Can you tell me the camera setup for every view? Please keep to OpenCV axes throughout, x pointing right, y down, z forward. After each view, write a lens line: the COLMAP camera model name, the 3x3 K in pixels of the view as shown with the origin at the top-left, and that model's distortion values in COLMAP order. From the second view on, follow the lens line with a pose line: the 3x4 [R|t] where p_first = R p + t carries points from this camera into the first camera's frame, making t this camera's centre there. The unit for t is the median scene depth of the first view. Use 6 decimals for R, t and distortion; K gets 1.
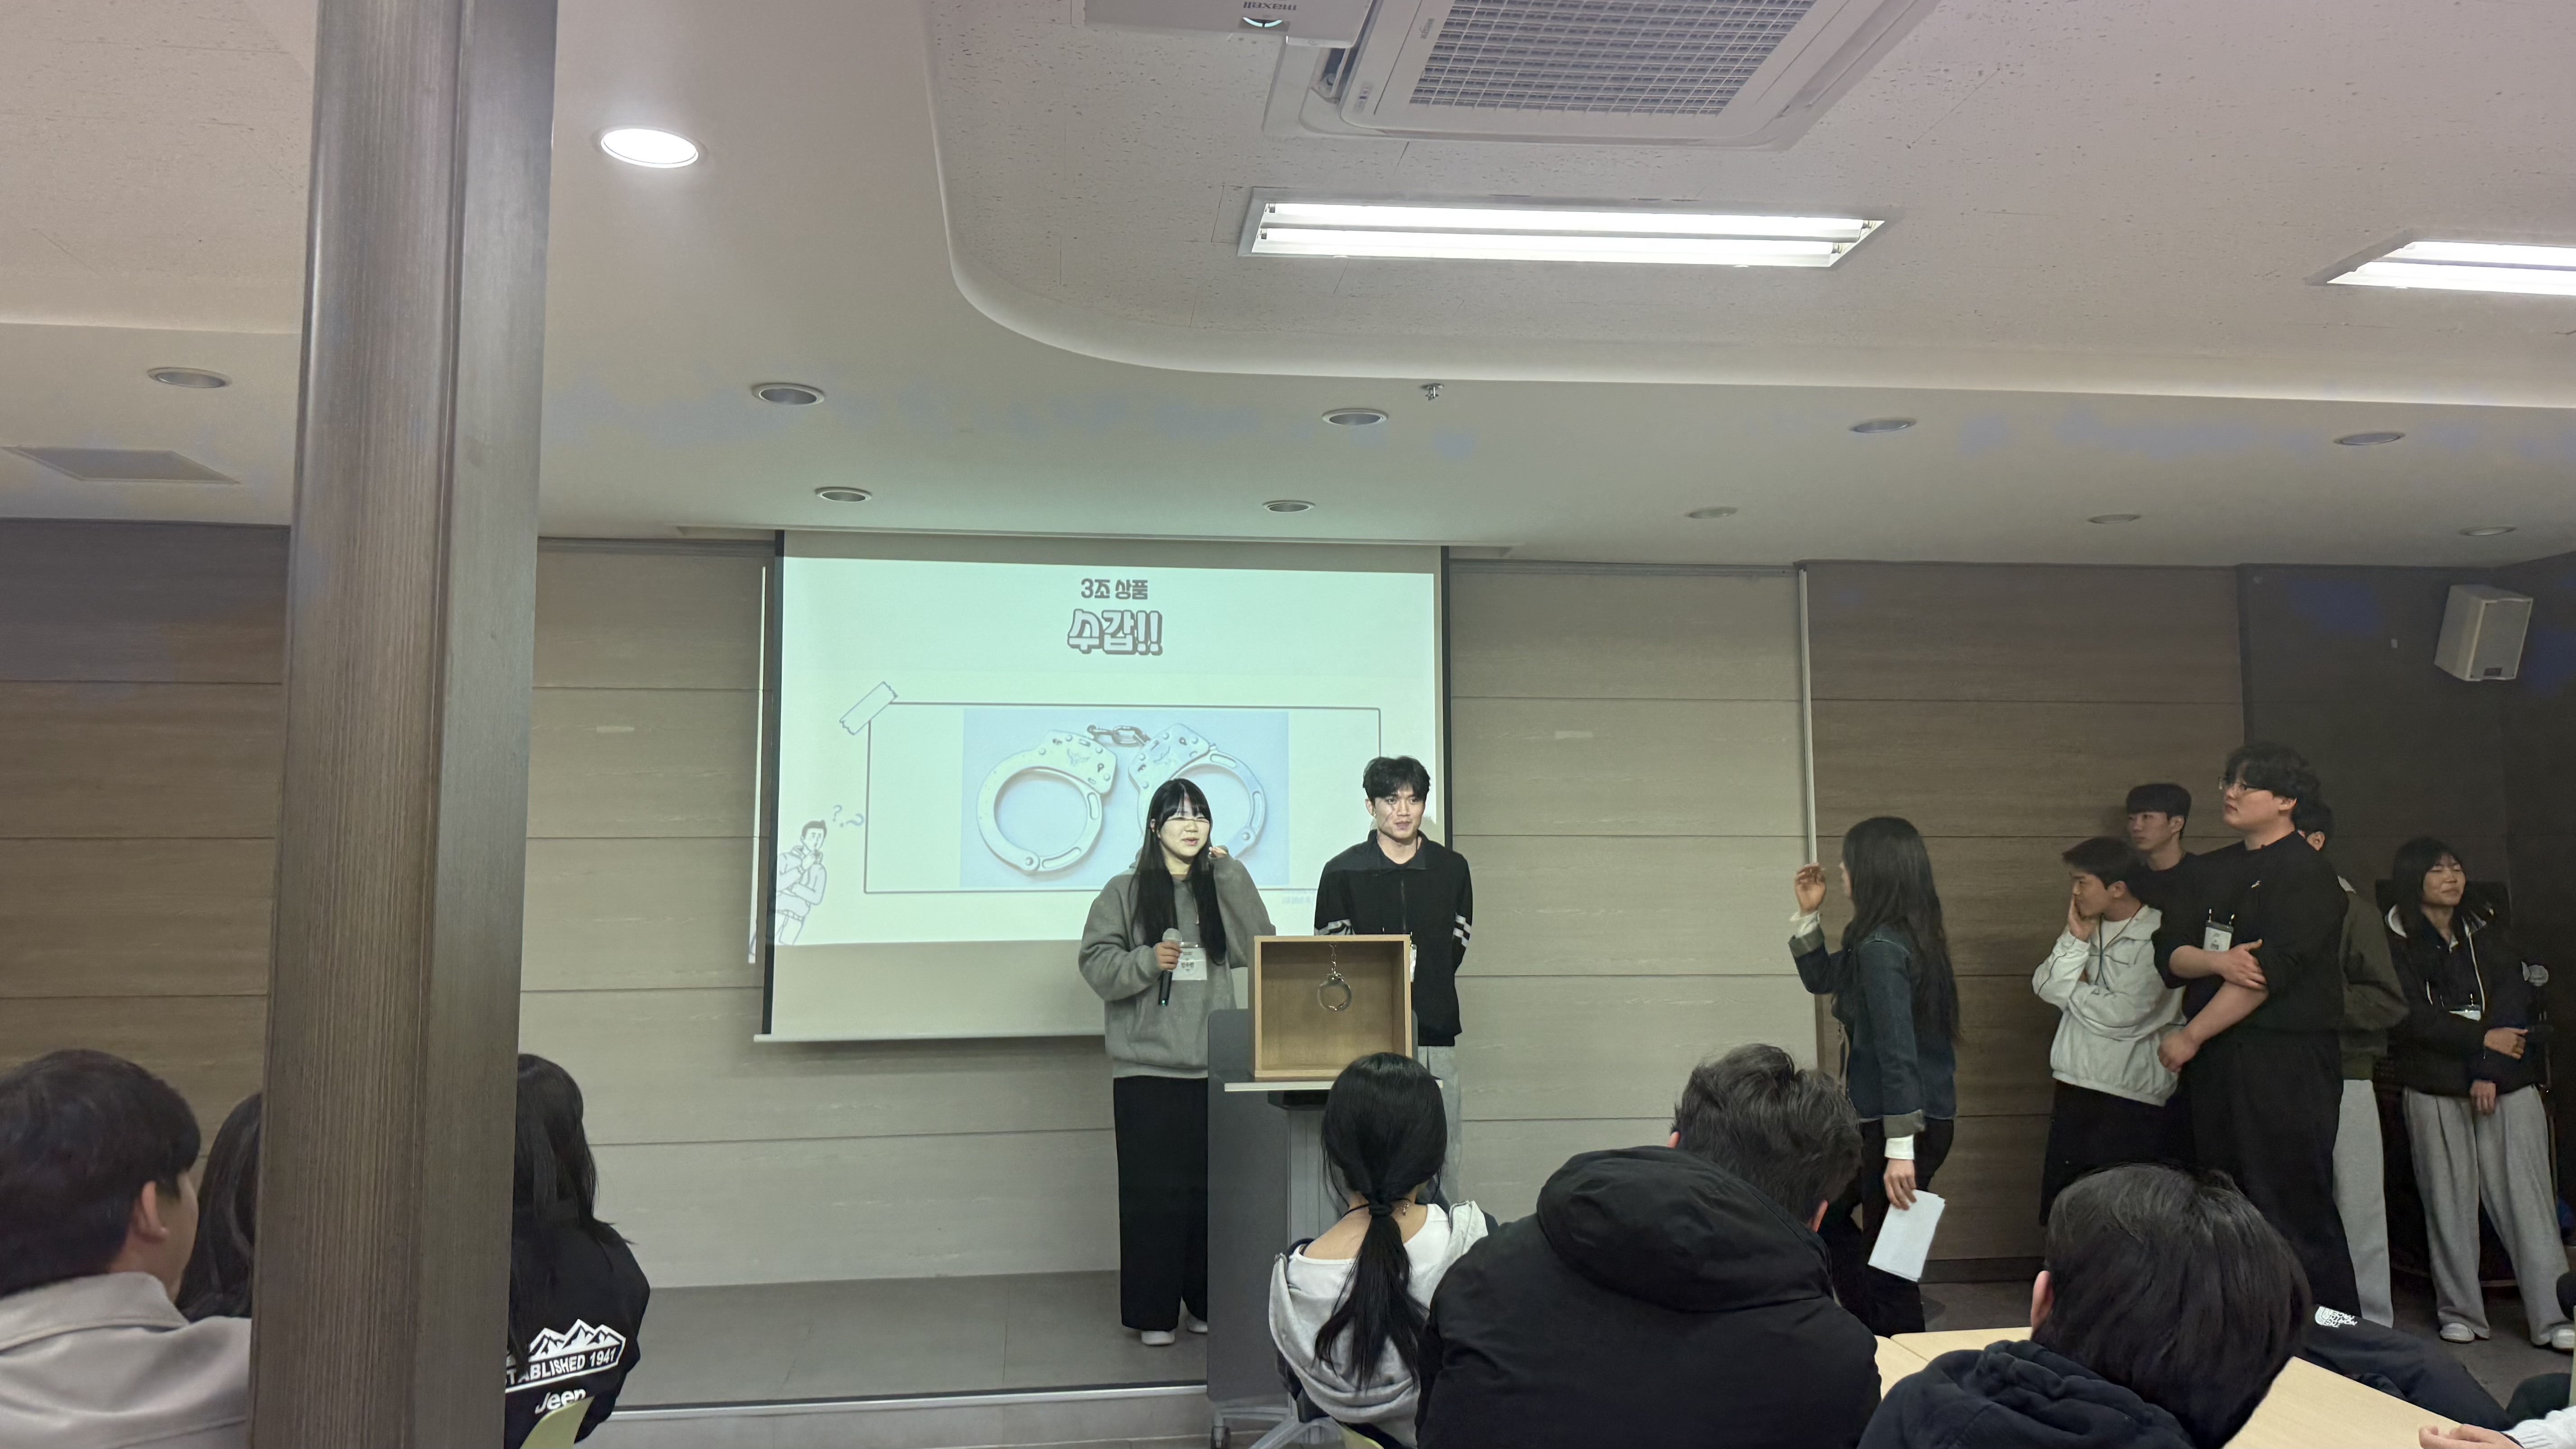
lens RADIAL K [[1836.7, 0, 1304.3], [0, 1836.7, 685.2], [0, 0, 1]] dist [0.025932, -0.002321]
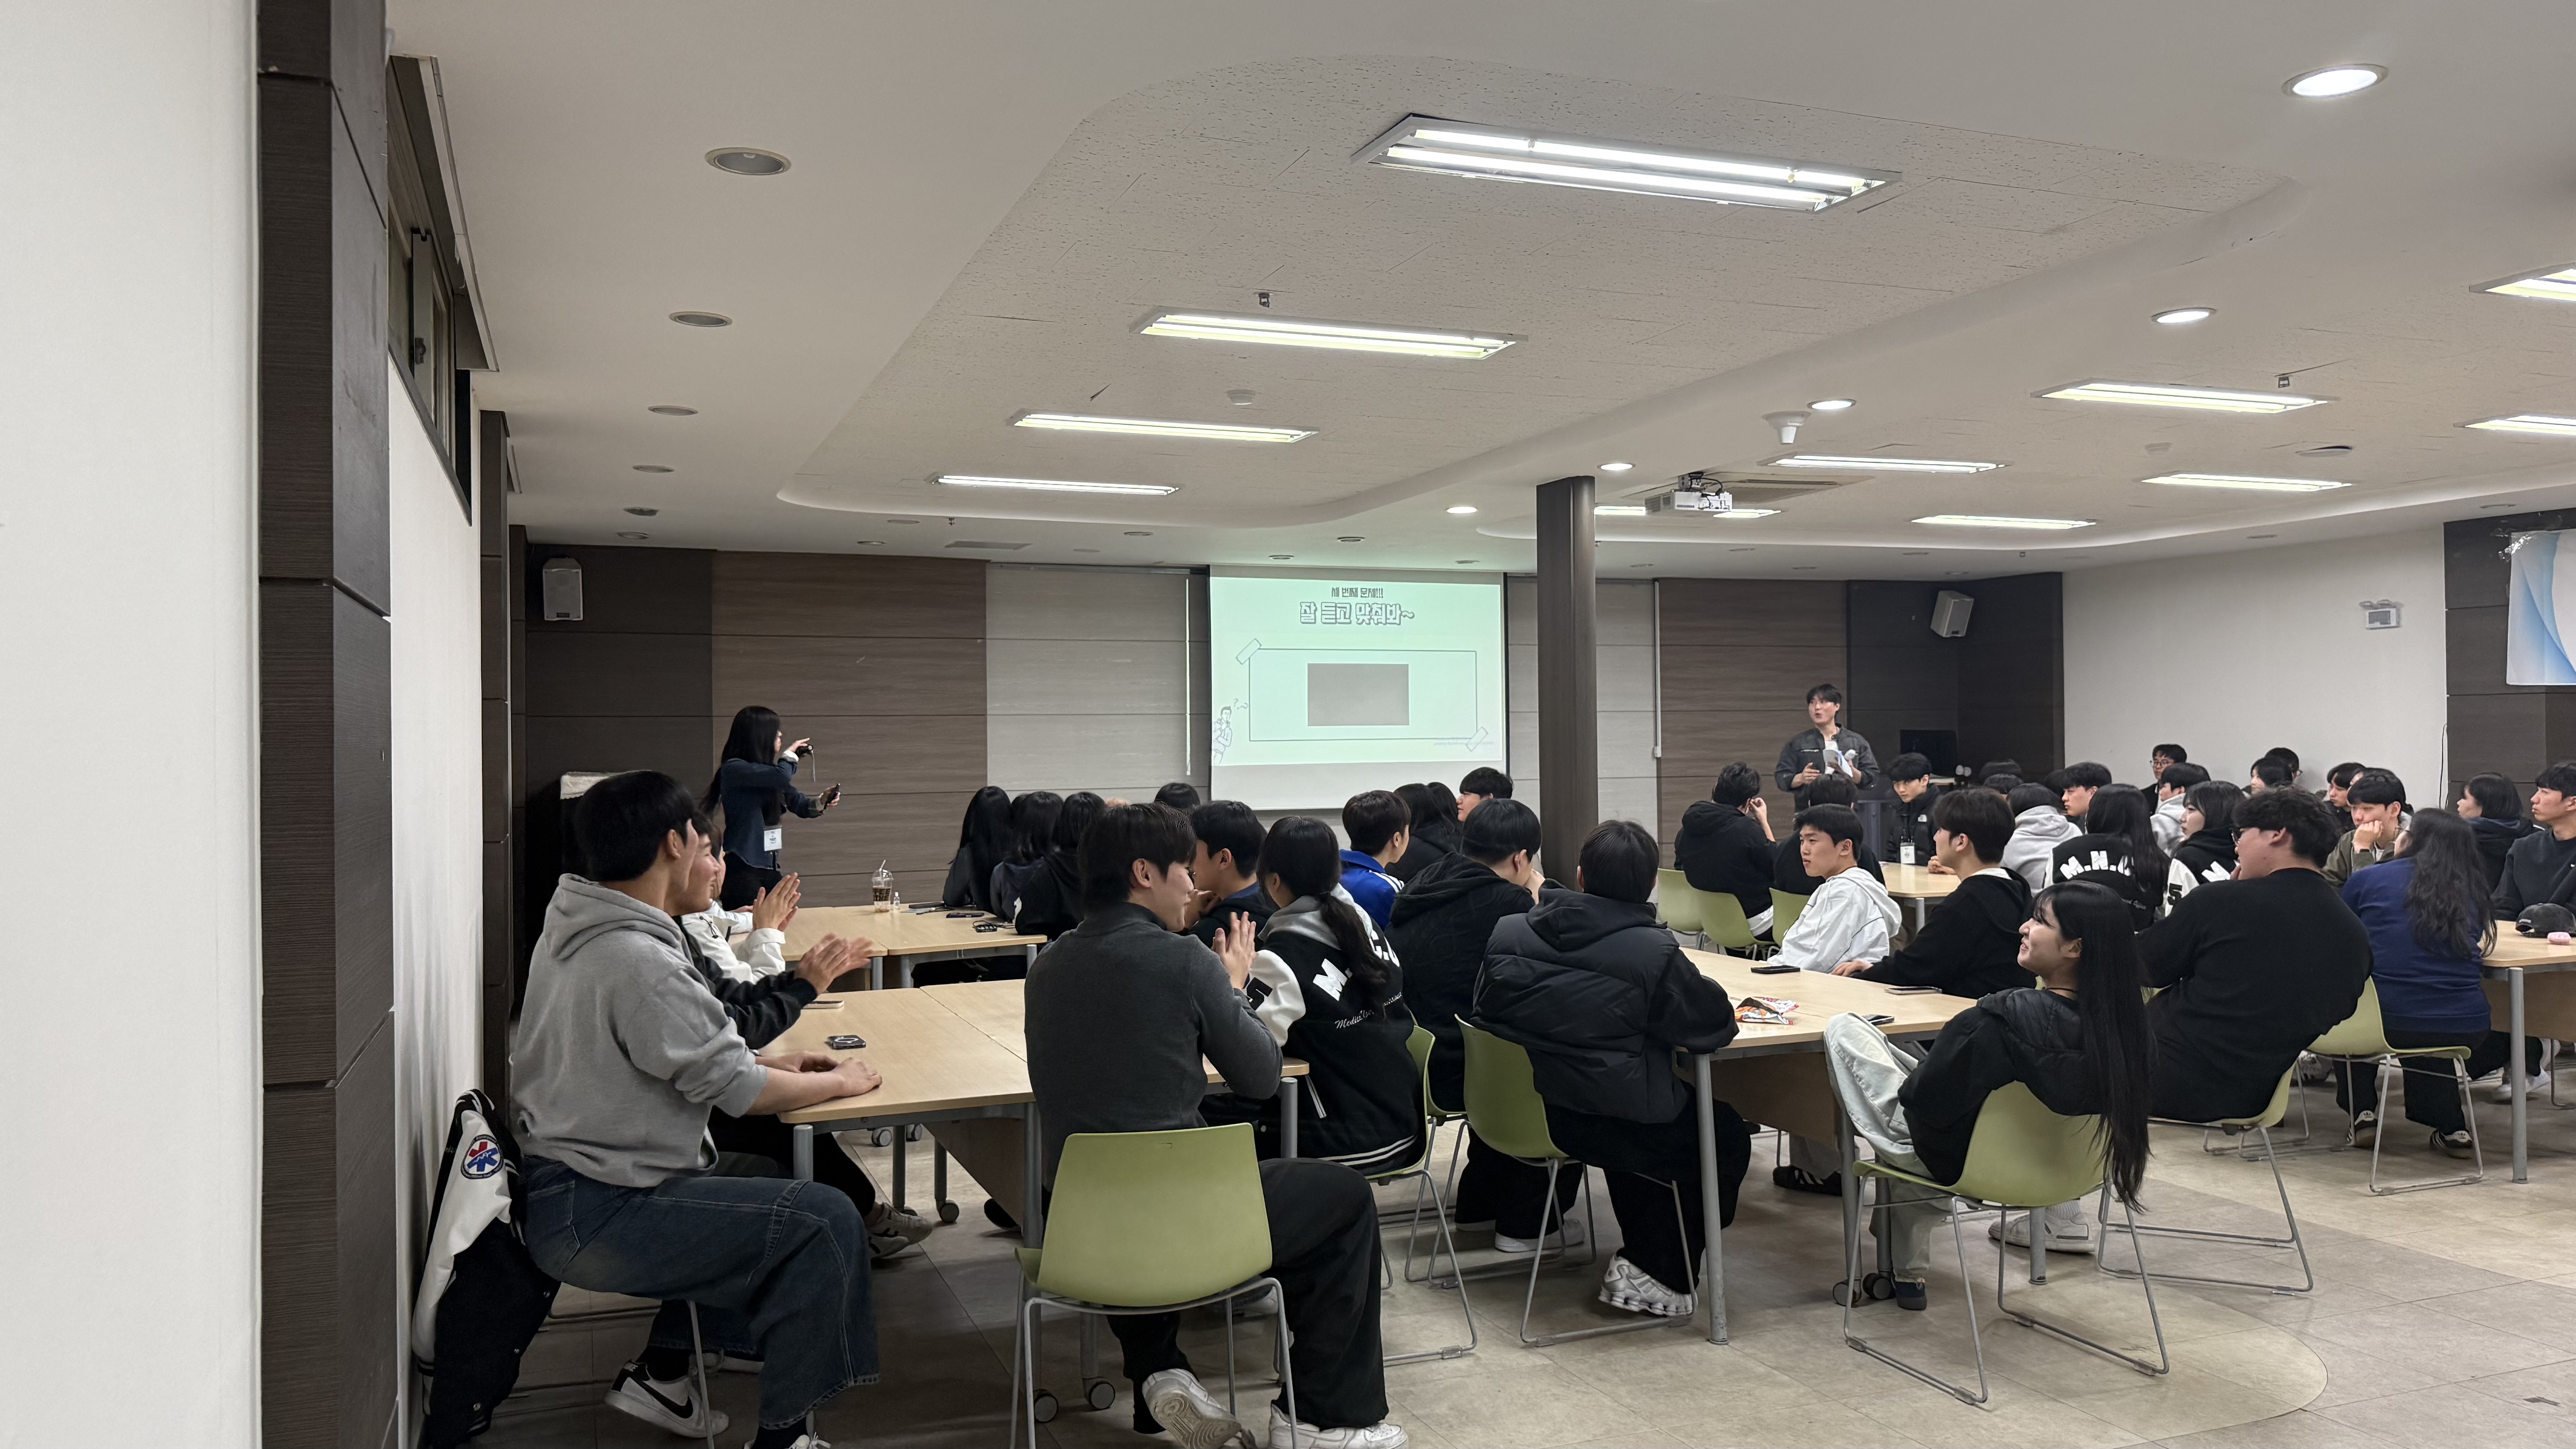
lens RADIAL K [[1799.2, 0, 1288.0], [0, 1799.2, 724.5], [0, 0, 1]] dist [0.107545, -0.000007]
pose [[0.973290, -0.005948, 0.229503, -0.842355], [-0.015134, 0.995828, 0.089989, -0.112648], [-0.229081, -0.091059, 0.969139, -1.244175]]
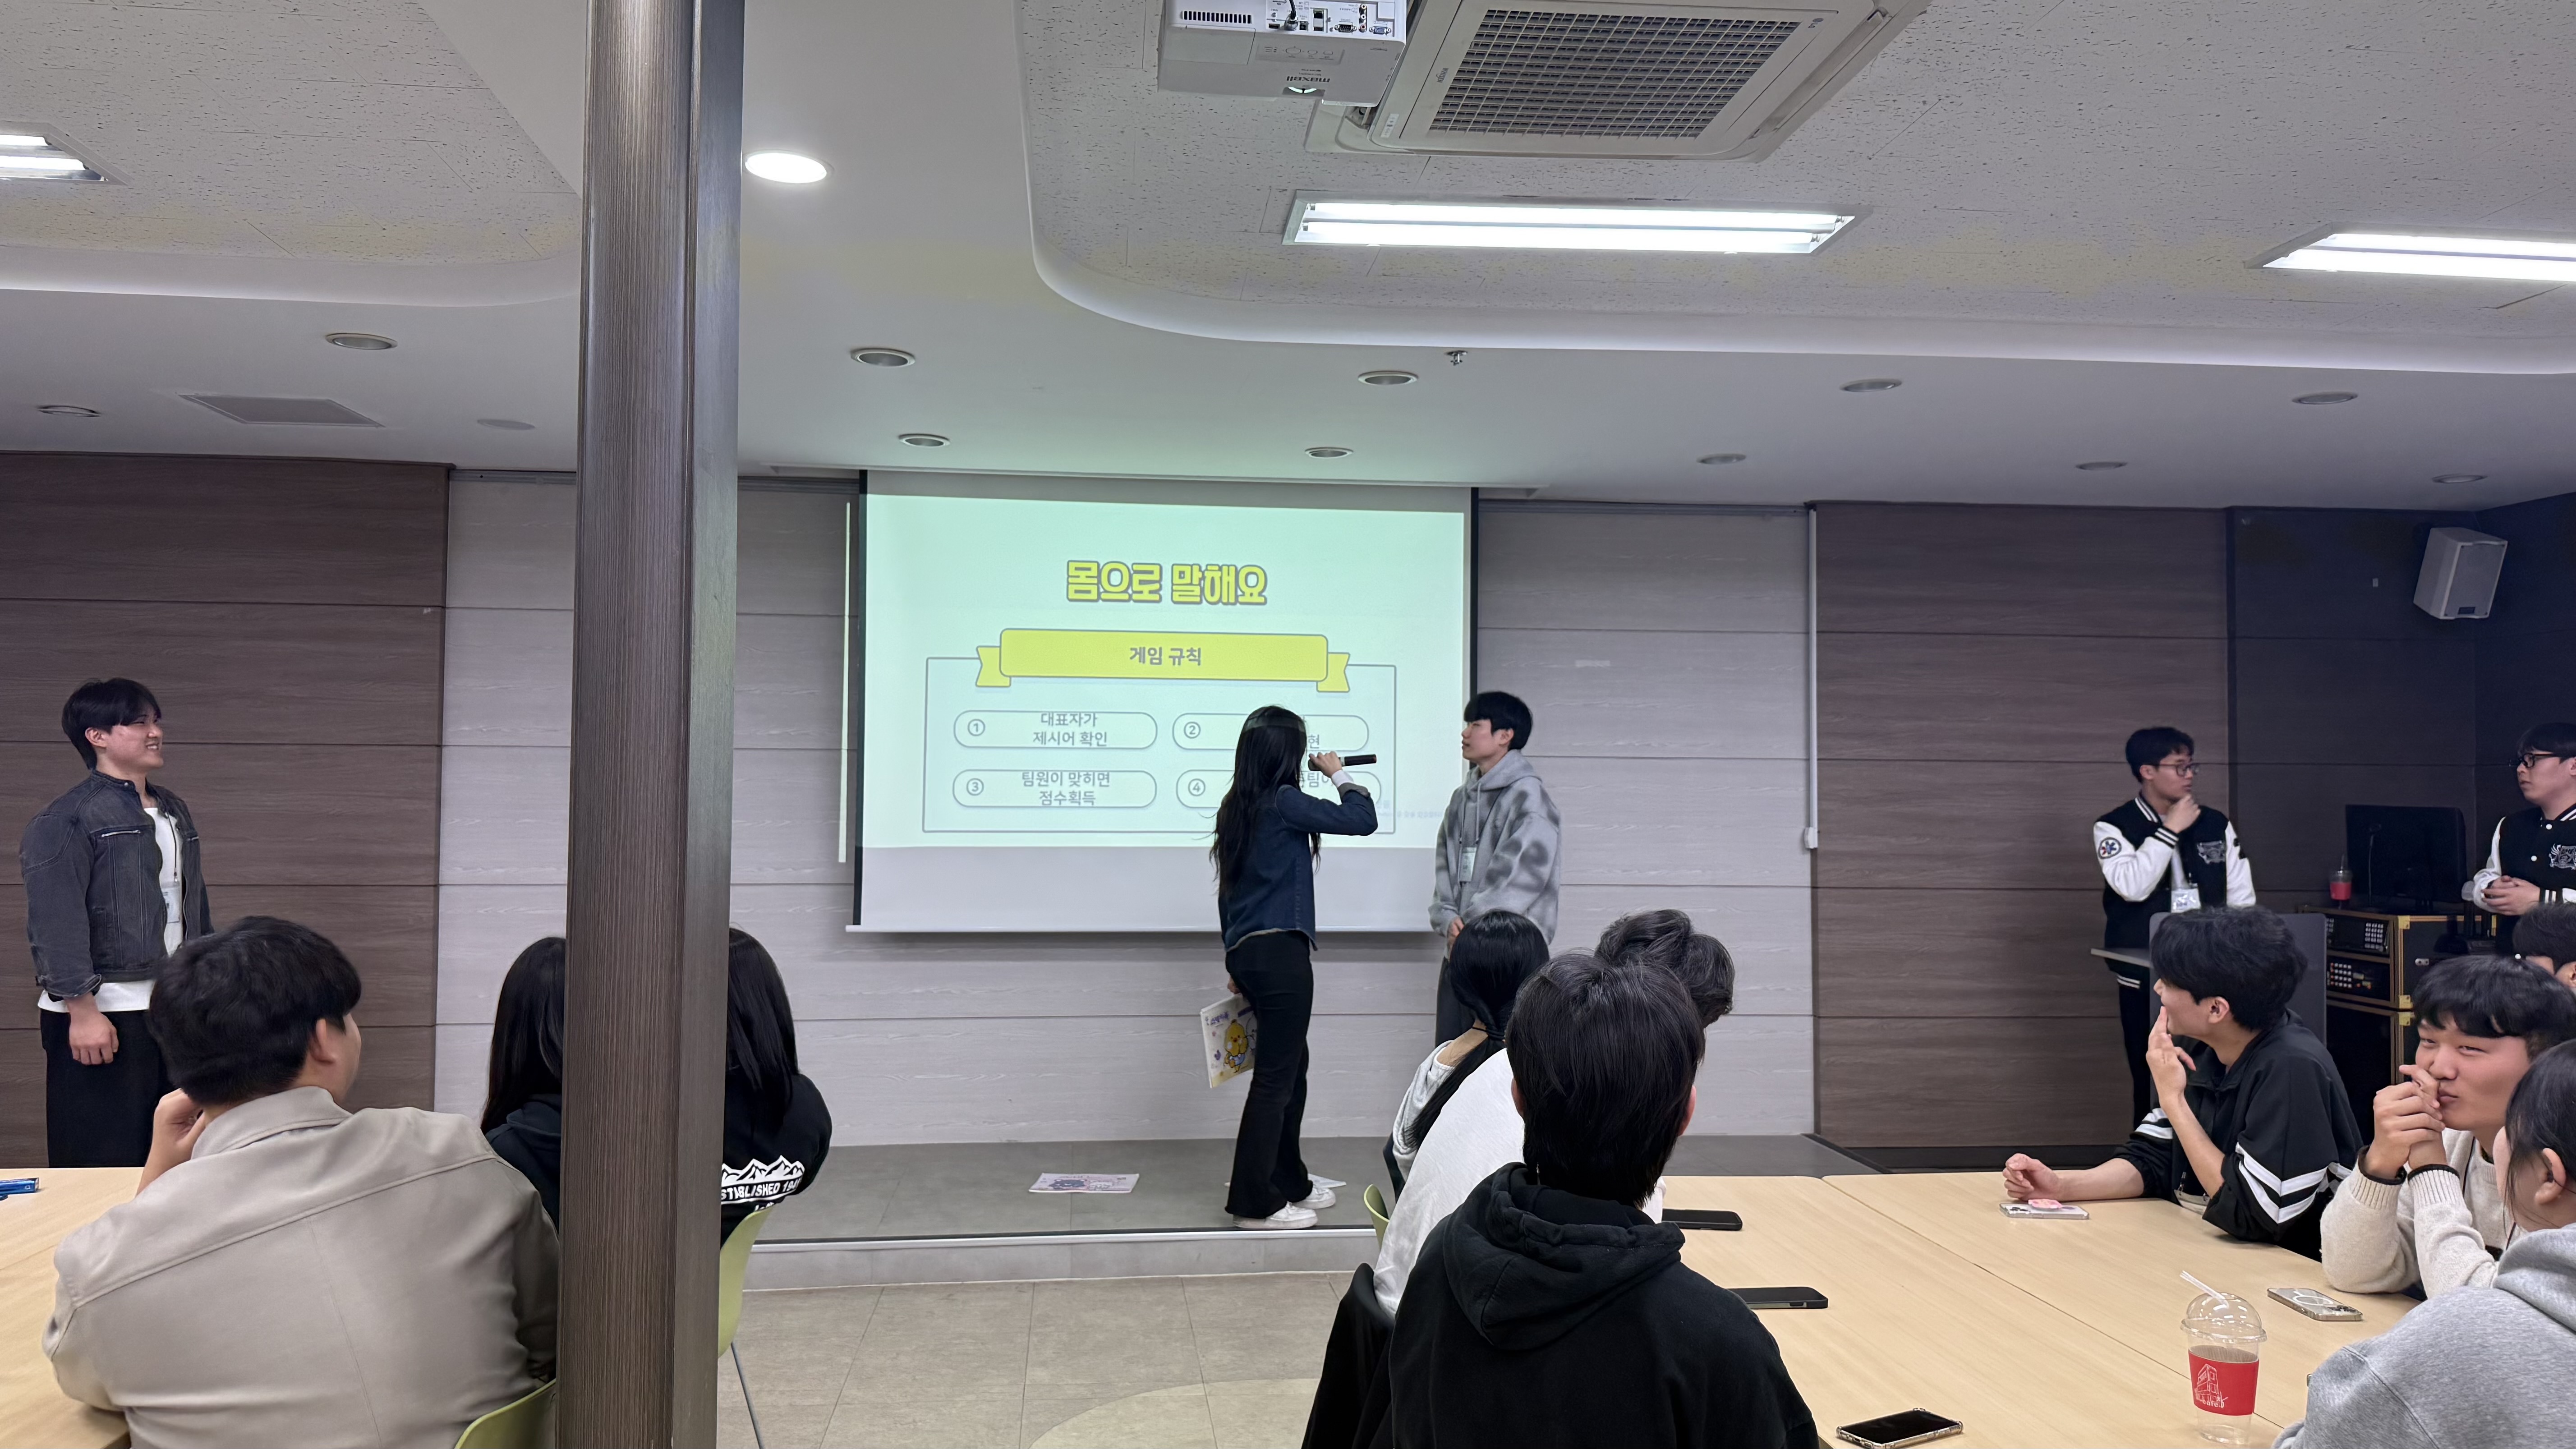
lens RADIAL K [[1826.4, 0, 1288.0], [0, 1826.4, 724.5], [0, 0, 1]] dist [0.021607, -0.002423]
pose [[0.999404, 0.010097, -0.033023, 0.005438], [-0.007903, 0.997795, 0.065906, -0.008788], [0.033616, -0.065605, 0.997279, -0.106801]]
